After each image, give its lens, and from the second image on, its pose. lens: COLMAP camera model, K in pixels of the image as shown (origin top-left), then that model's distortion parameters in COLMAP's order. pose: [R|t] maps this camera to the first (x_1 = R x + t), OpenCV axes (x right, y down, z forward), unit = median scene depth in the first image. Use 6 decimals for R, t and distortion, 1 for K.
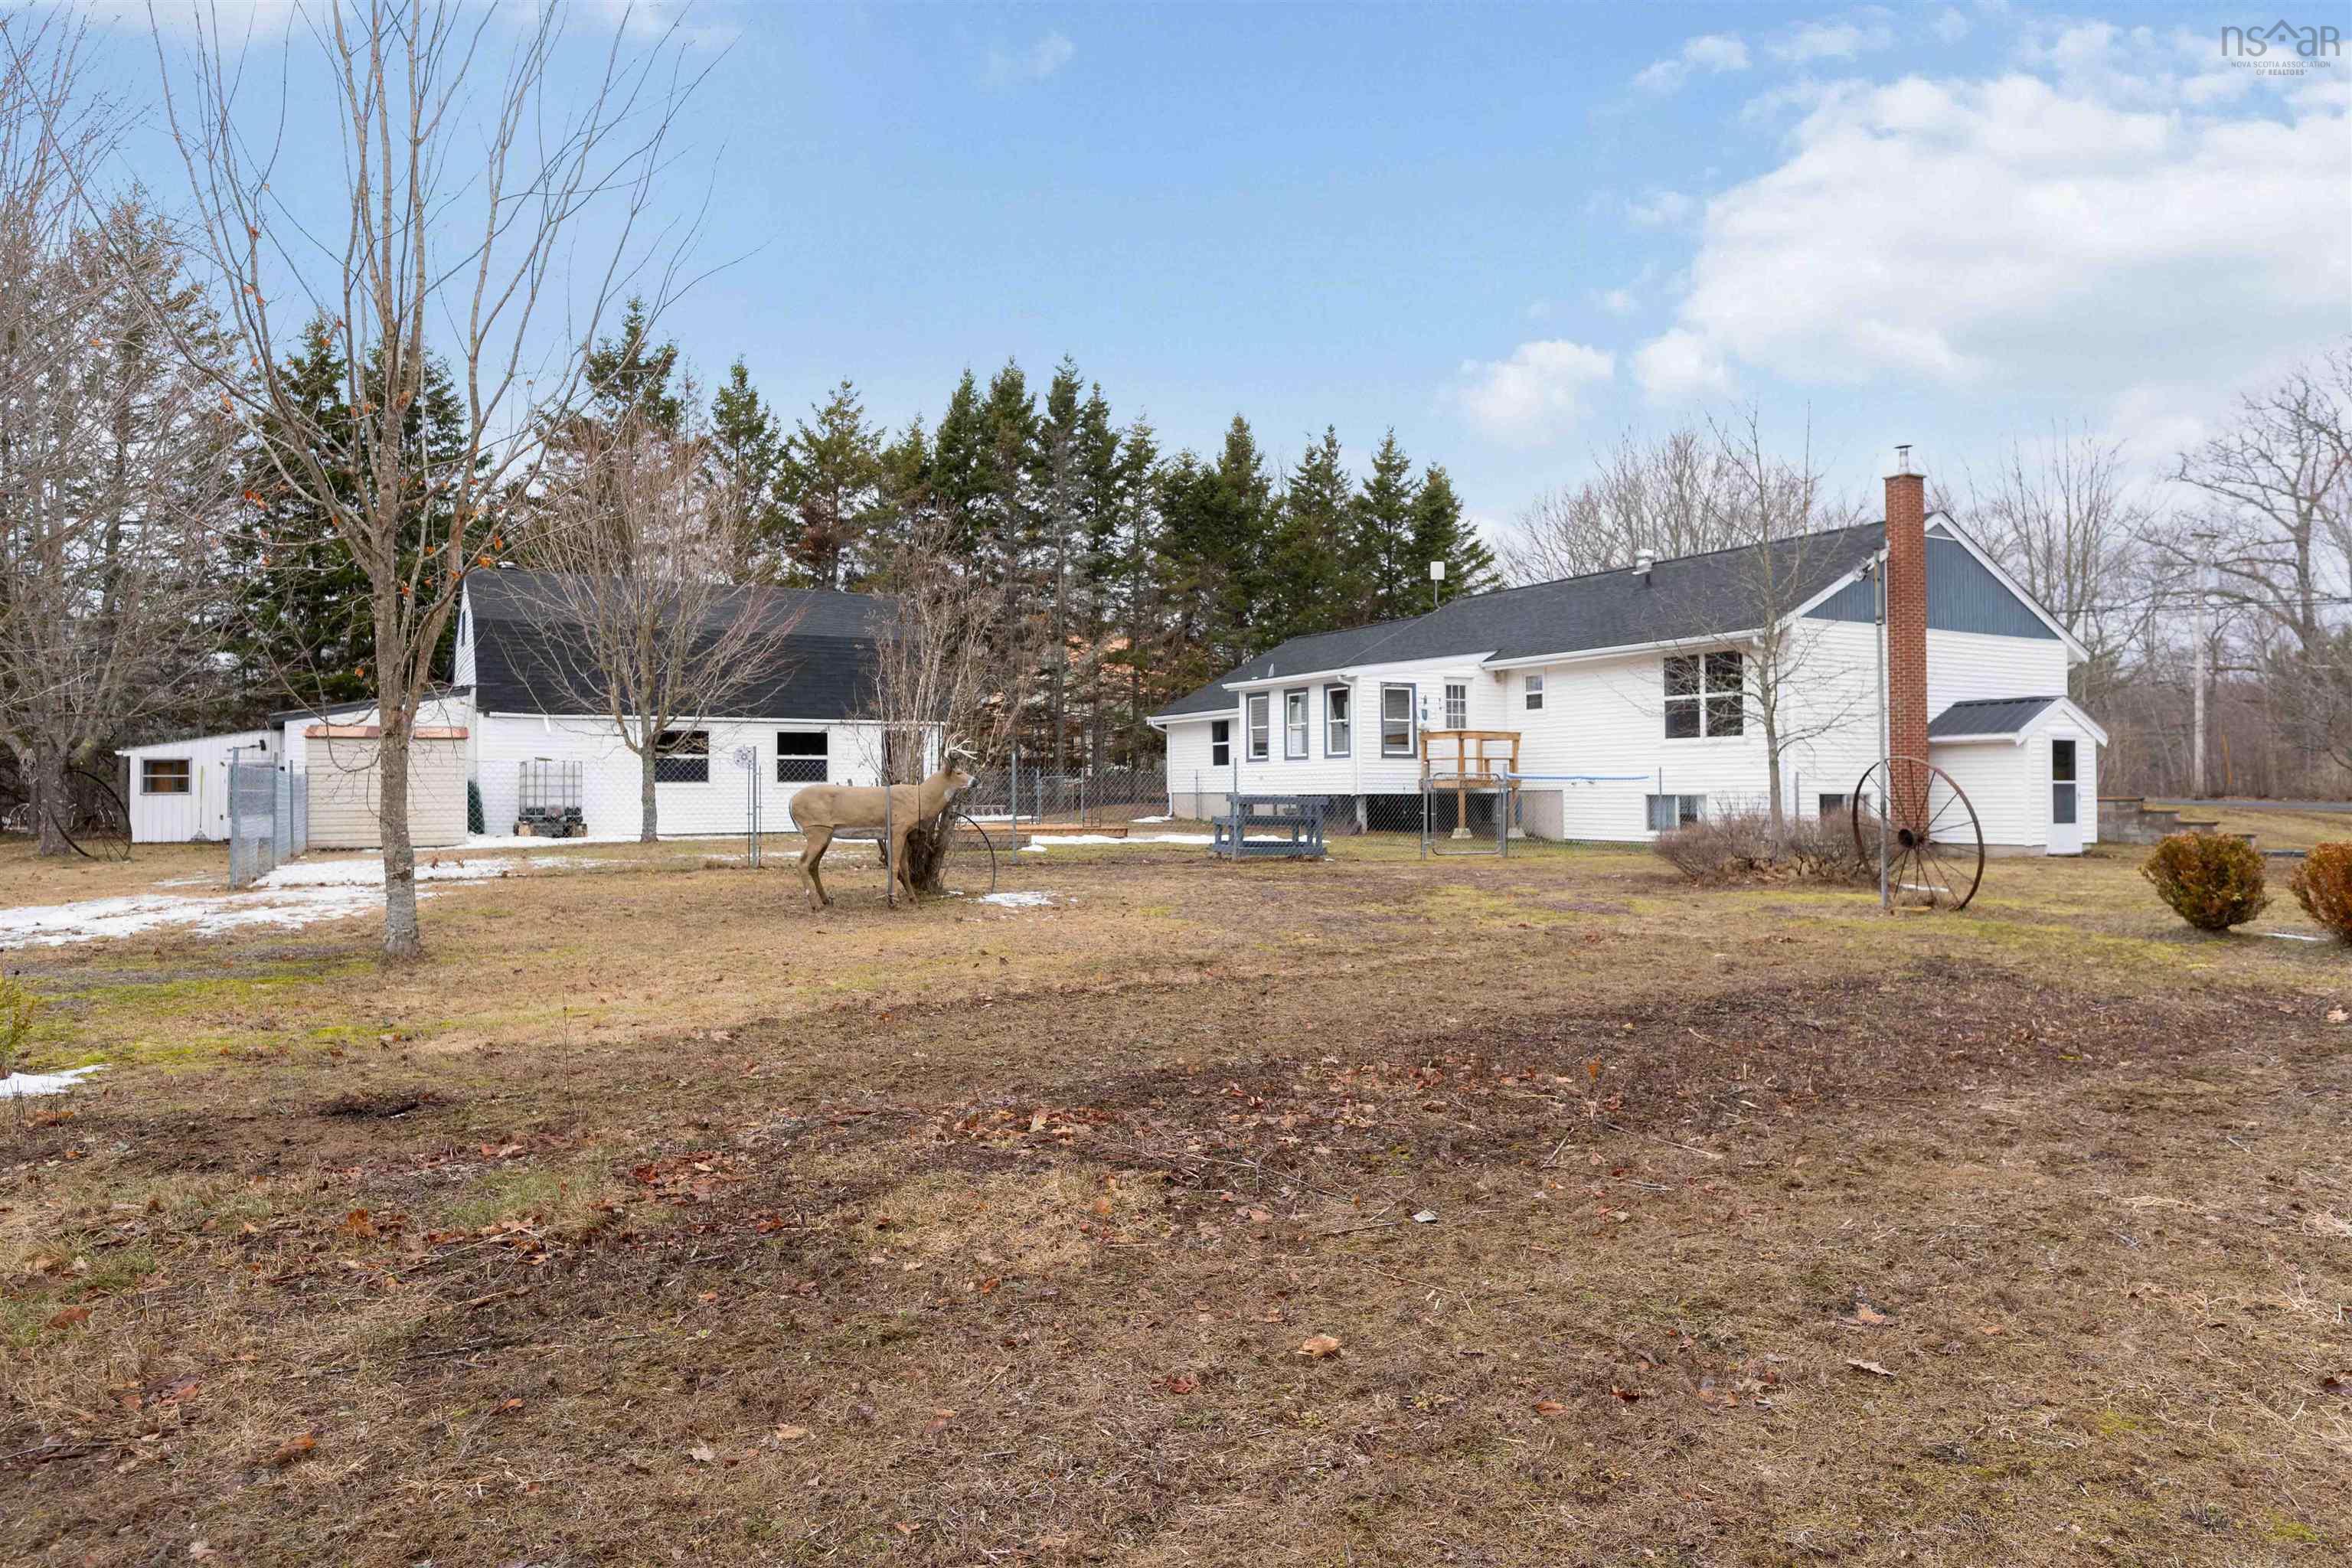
lens RADIAL K [[1471.5, 0, 1183.7], [0, 1471.5, 778.1], [0, 0, 1]] dist [-0.009740, -0.001662]
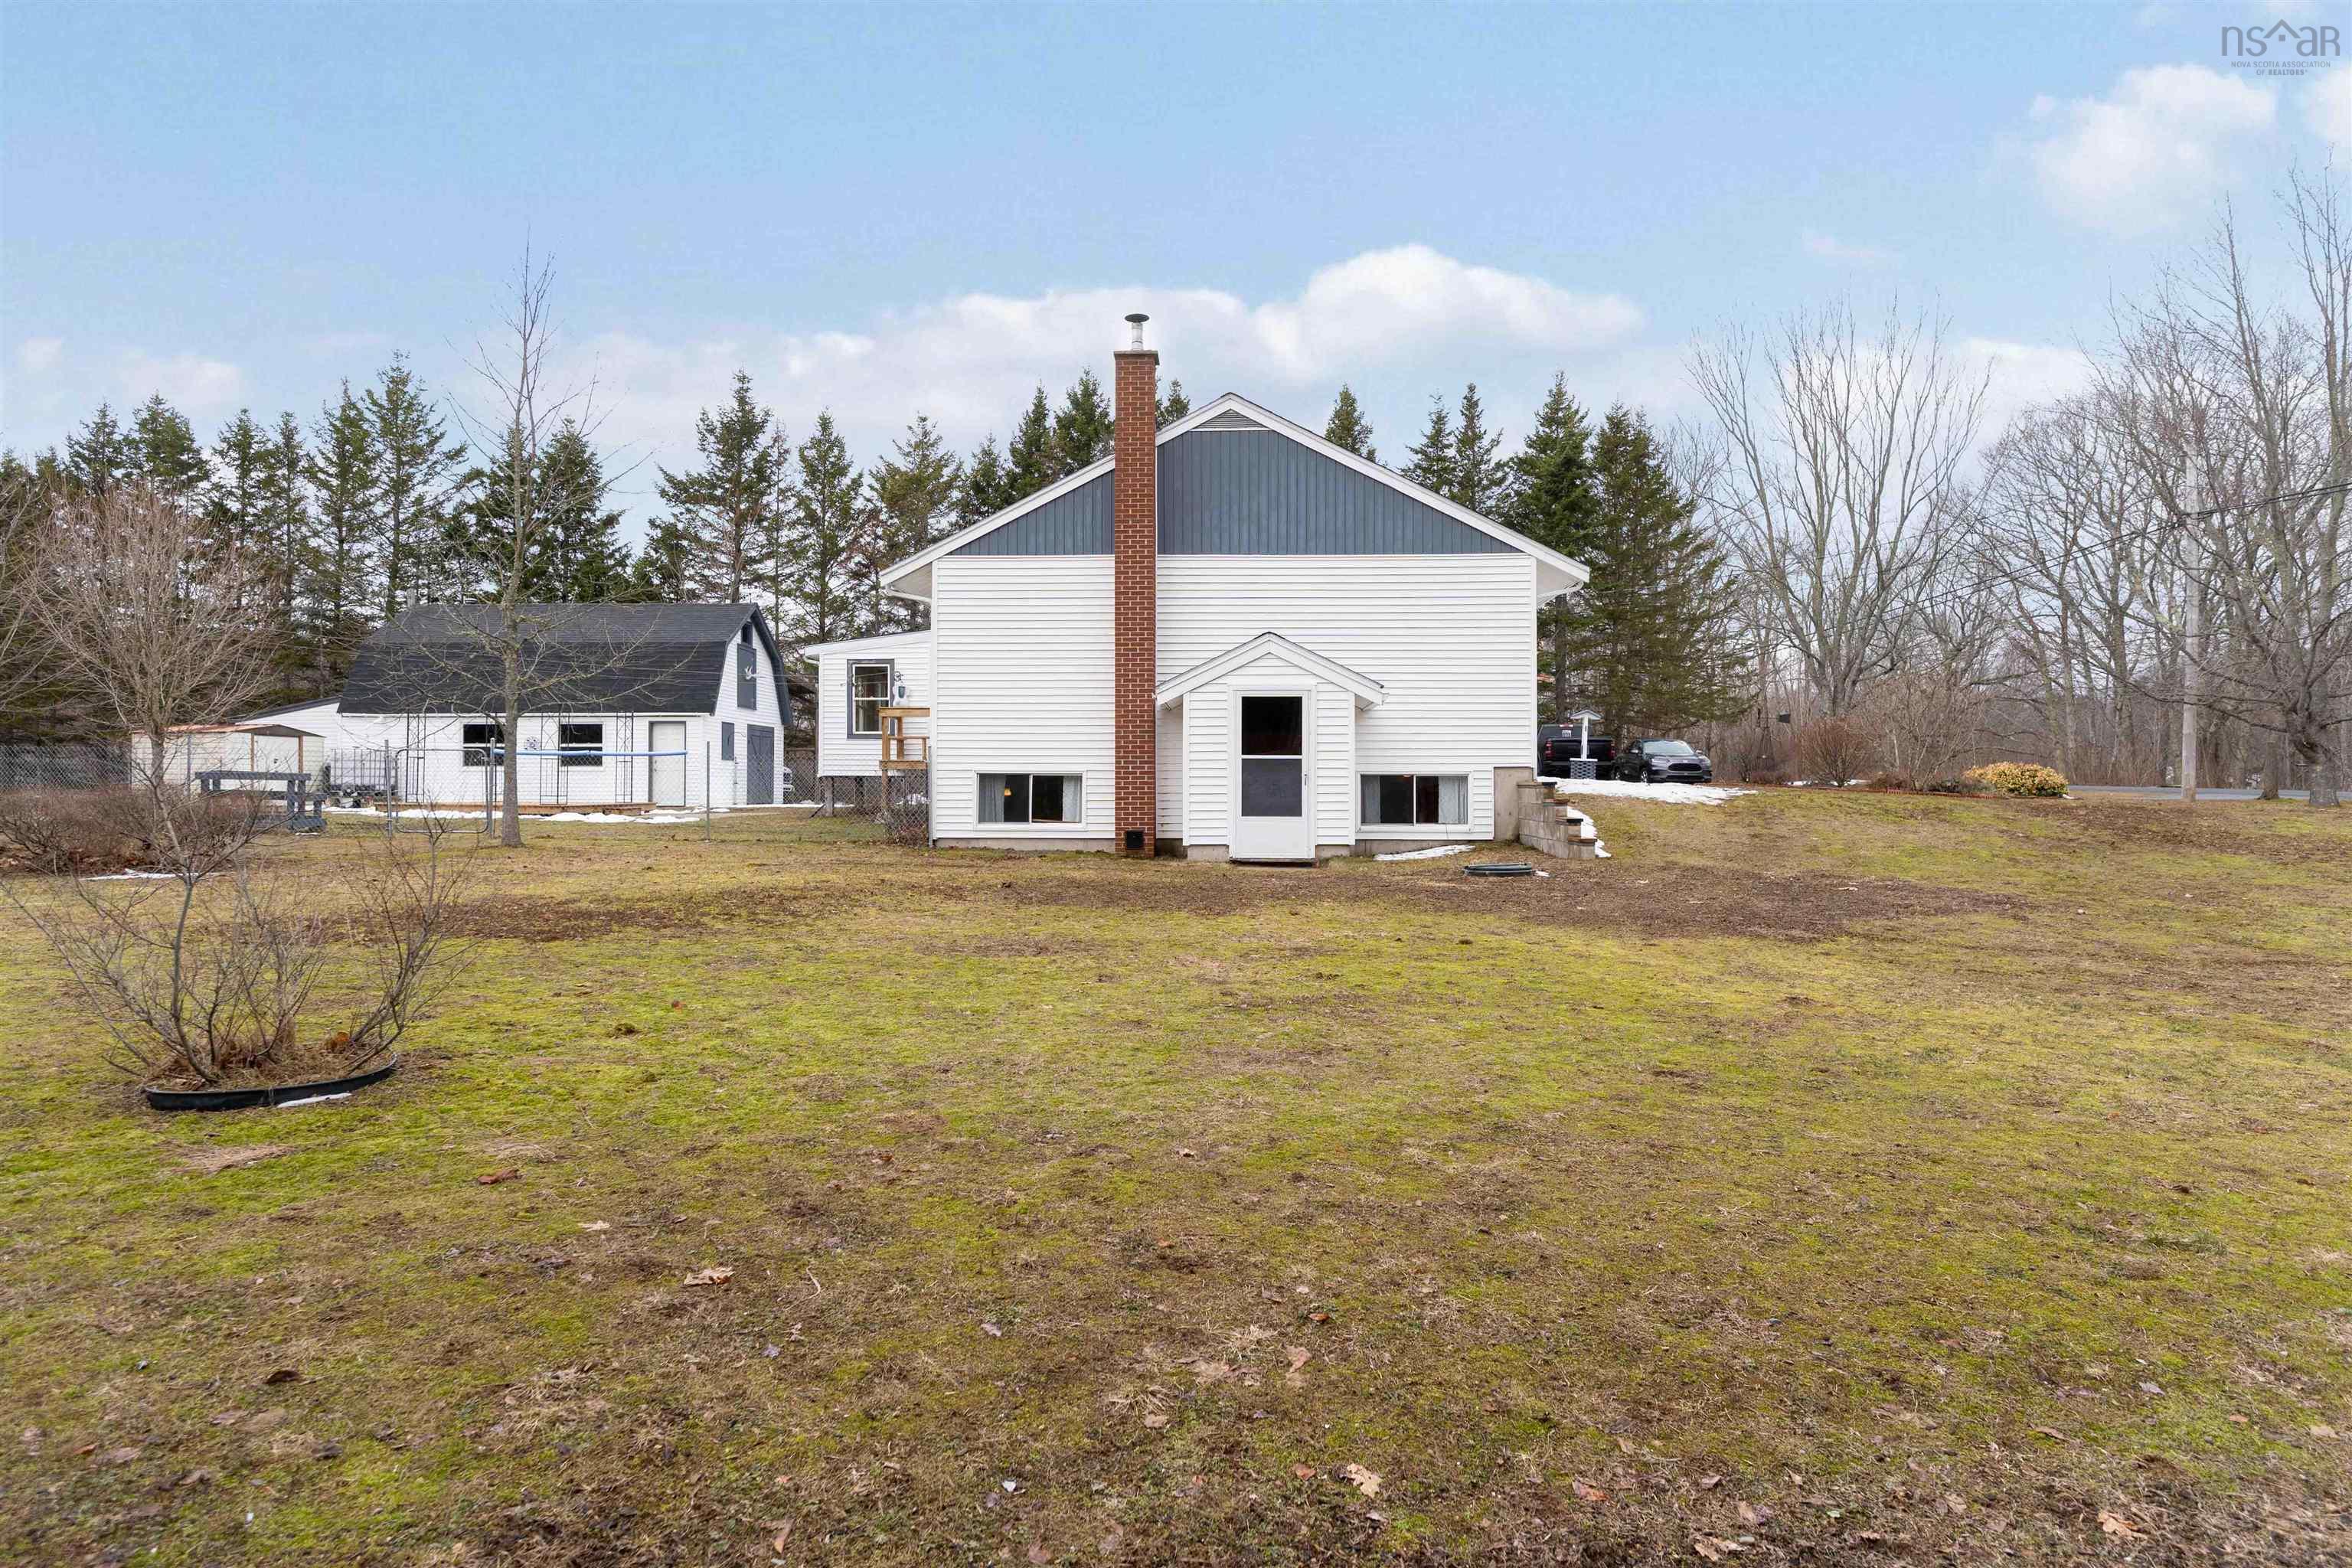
lens RADIAL K [[1336.4, 0, 1176.1], [0, 1336.4, 794.0], [0, 0, 1]] dist [0.008678, 0.000339]
pose [[0.840309, 0.007984, -0.542049, 0.736240], [-0.000144, 0.999895, 0.014504, 0.009577], [0.542107, -0.012110, 0.840222, 0.351894]]
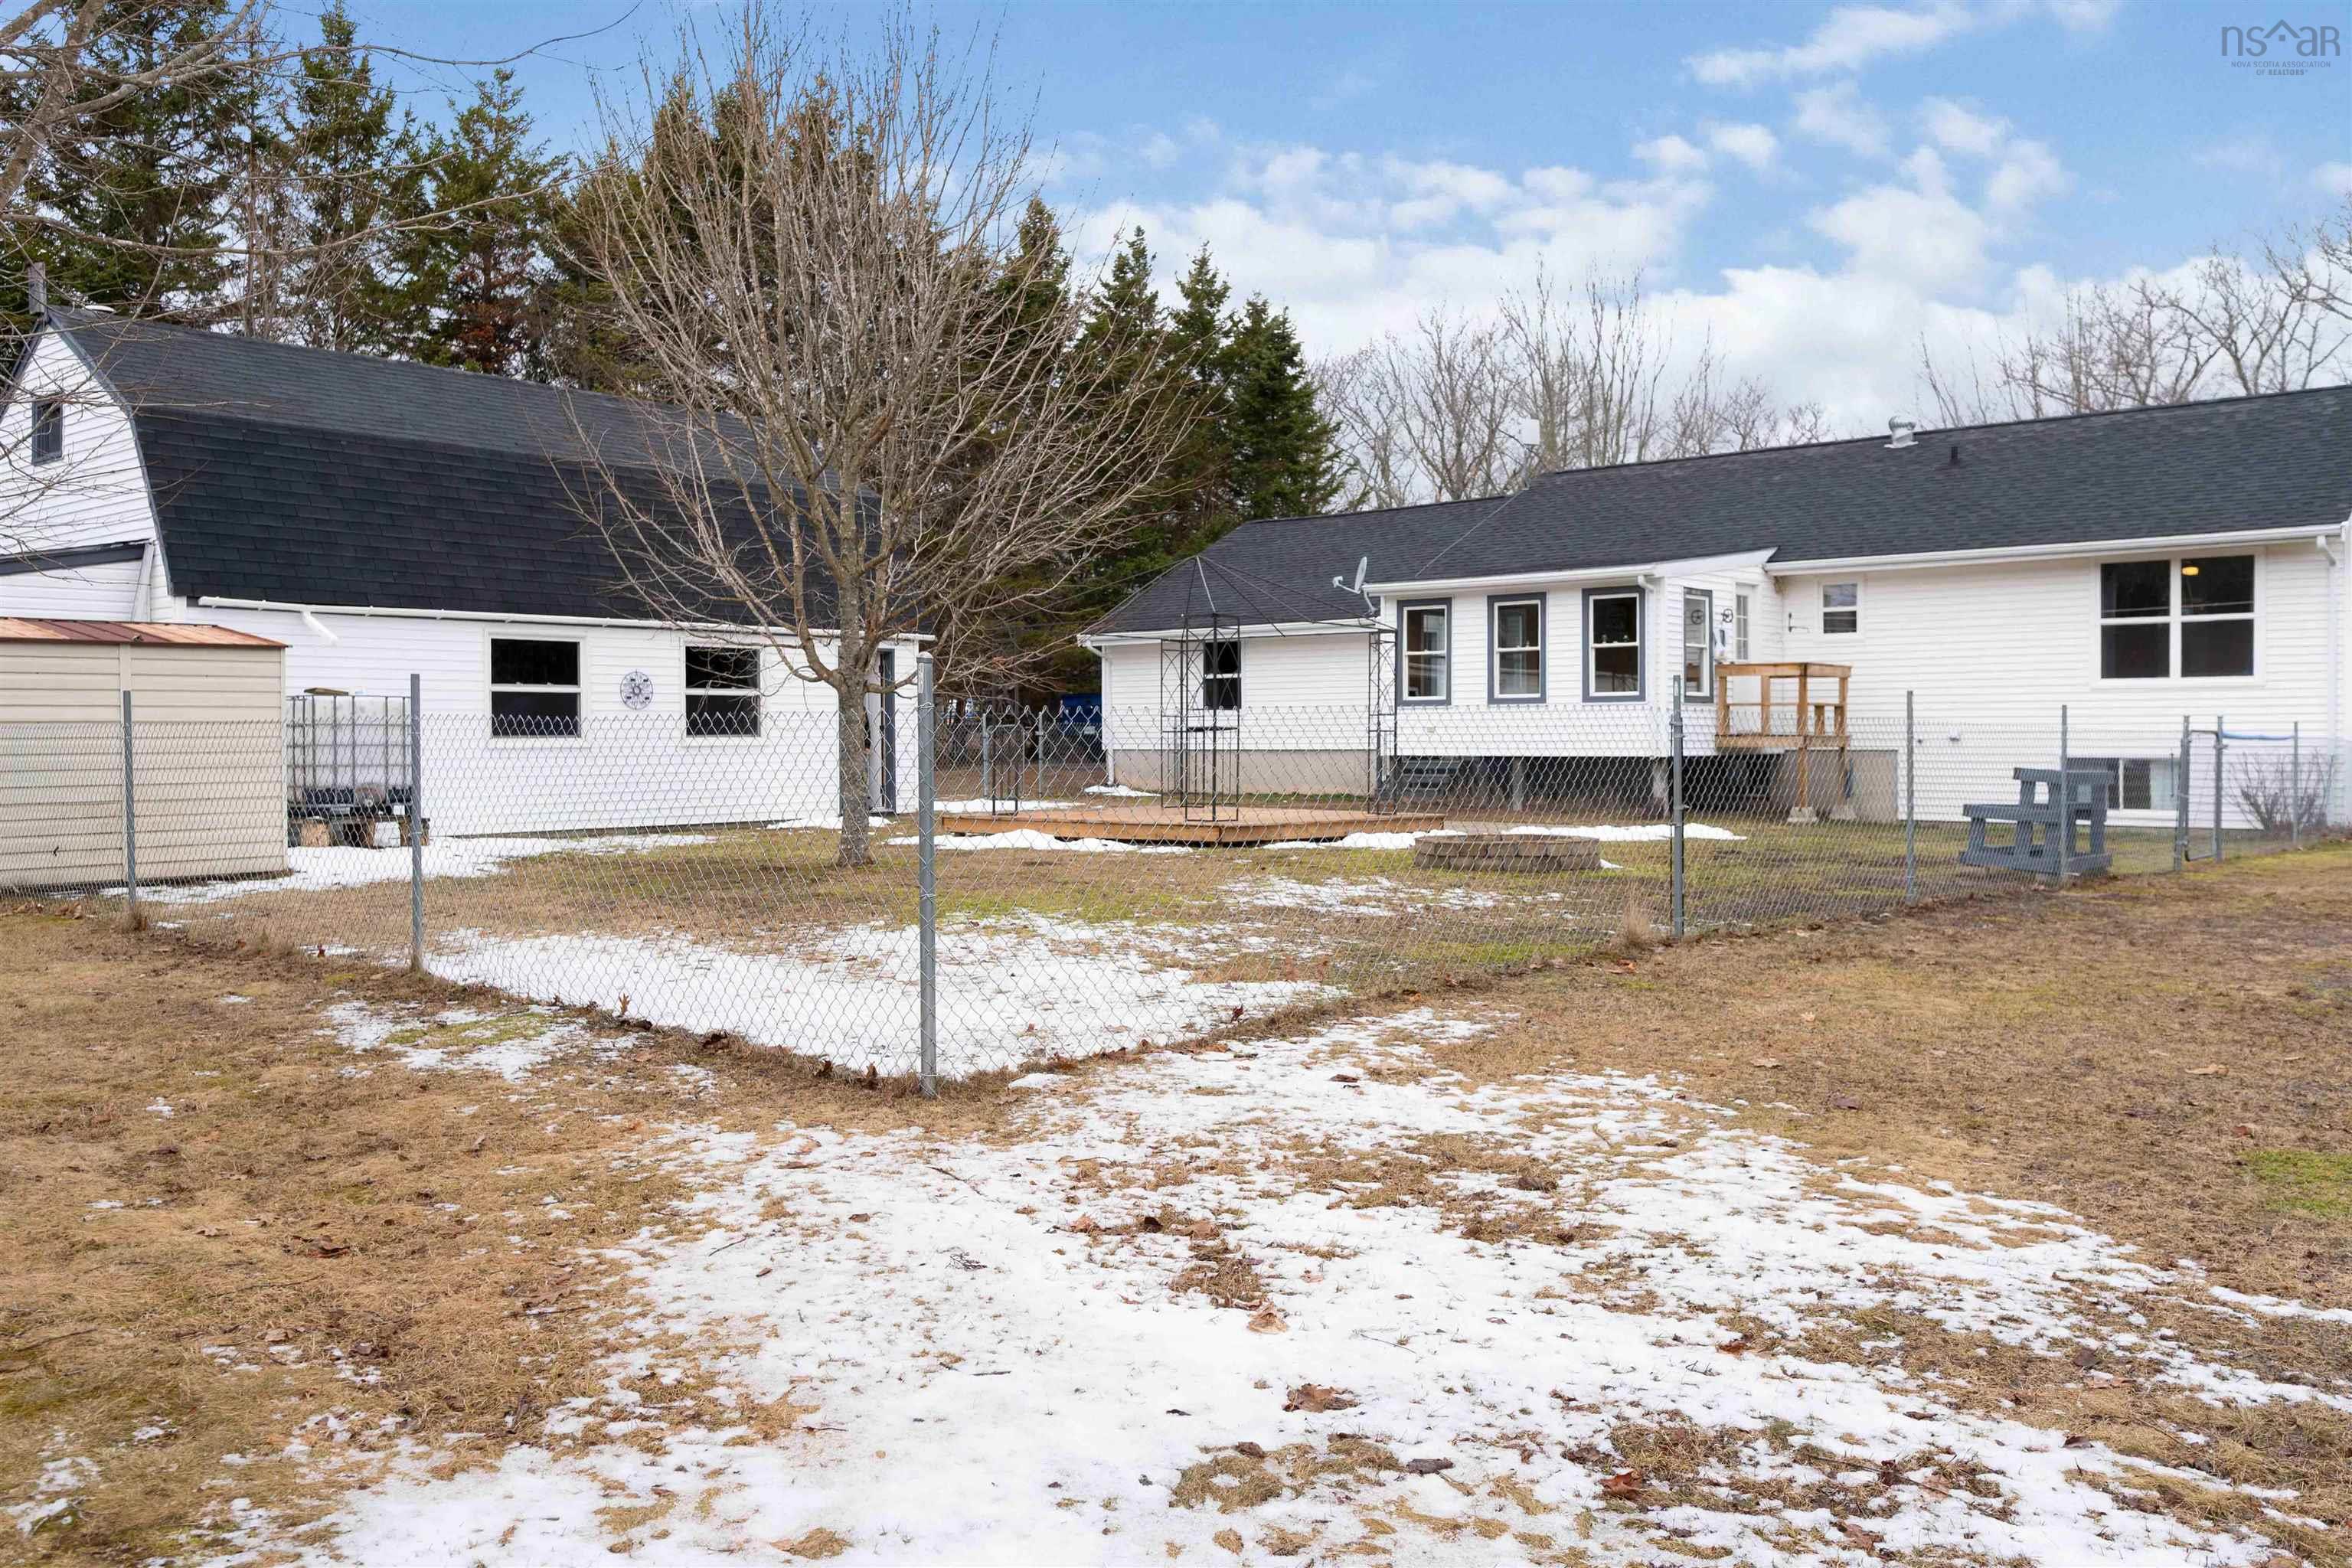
lens RADIAL K [[1846.9, 0, 1170.0], [0, 1846.9, 780.2], [0, 0, 1]] dist [0.009141, -0.007415]
pose [[0.943406, -0.006069, 0.331584, -0.335572], [-0.004906, 0.999468, 0.032251, -0.004050], [-0.331603, -0.032053, 0.942874, 0.269801]]
